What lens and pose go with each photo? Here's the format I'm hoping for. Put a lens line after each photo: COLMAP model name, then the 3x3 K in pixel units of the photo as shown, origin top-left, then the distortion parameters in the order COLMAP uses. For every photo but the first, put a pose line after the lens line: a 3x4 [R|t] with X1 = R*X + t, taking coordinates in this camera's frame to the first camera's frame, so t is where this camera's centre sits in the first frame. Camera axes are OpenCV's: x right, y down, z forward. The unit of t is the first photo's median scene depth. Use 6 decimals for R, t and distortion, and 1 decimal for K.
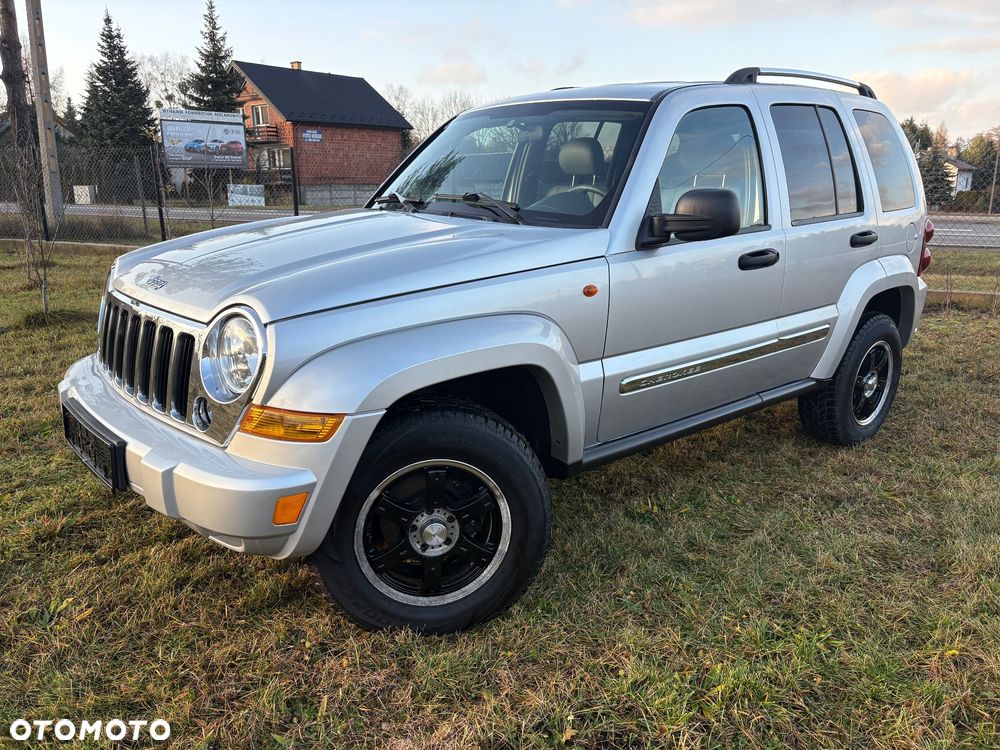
lens RADIAL K [[762.6, 0, 498.5], [0, 762.6, 373.3], [0, 0, 1]] dist [0.053011, -0.055802]
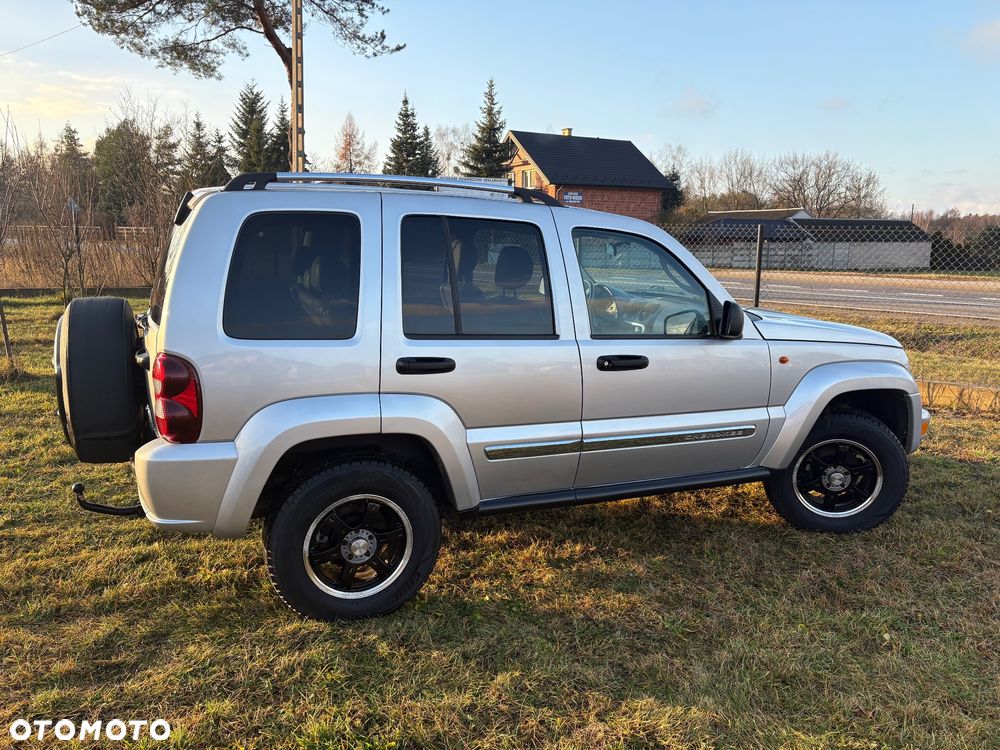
lens RADIAL K [[762.6, 0, 496.2], [0, 762.6, 370.8], [0, 0, 1]] dist [0.053011, -0.055802]
pose [[0.935559, 0.073880, -0.345356, 0.360068], [-0.098538, 0.993647, -0.054371, -0.048808], [0.339145, 0.084898, 0.936895, 0.010560]]
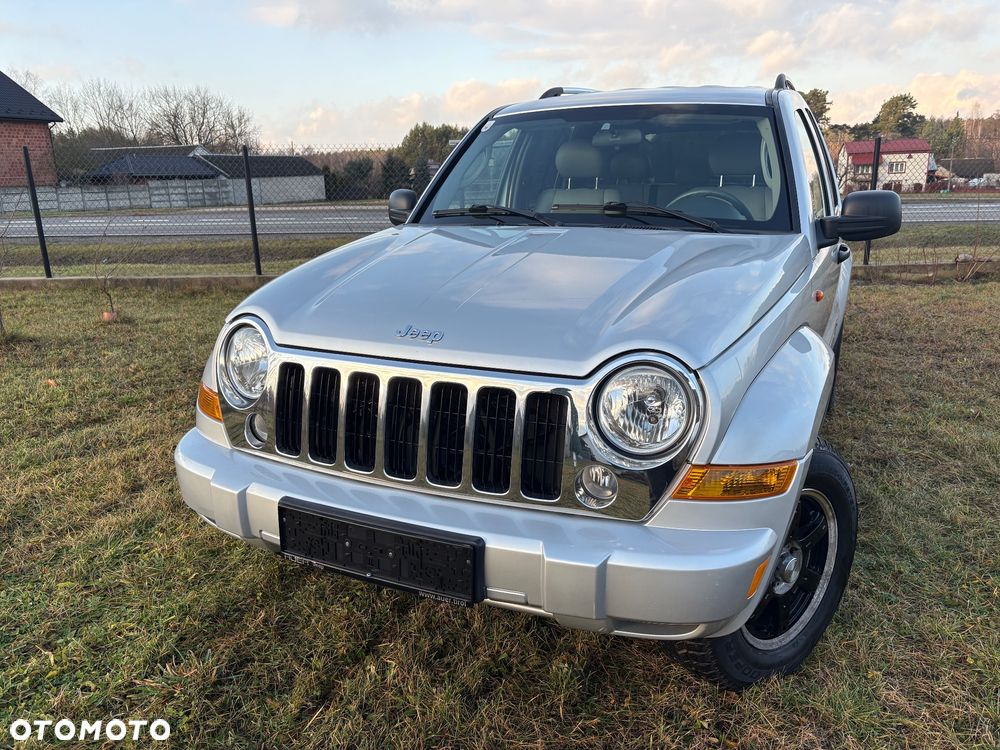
lens RADIAL K [[762.6, 0, 501.2], [0, 762.6, 370.0], [0, 0, 1]] dist [0.053011, -0.055802]
pose [[0.914986, -0.122378, 0.384479, -0.293717], [0.121023, 0.992260, 0.027821, -0.040209], [-0.384908, 0.021075, 0.922714, 0.104206]]
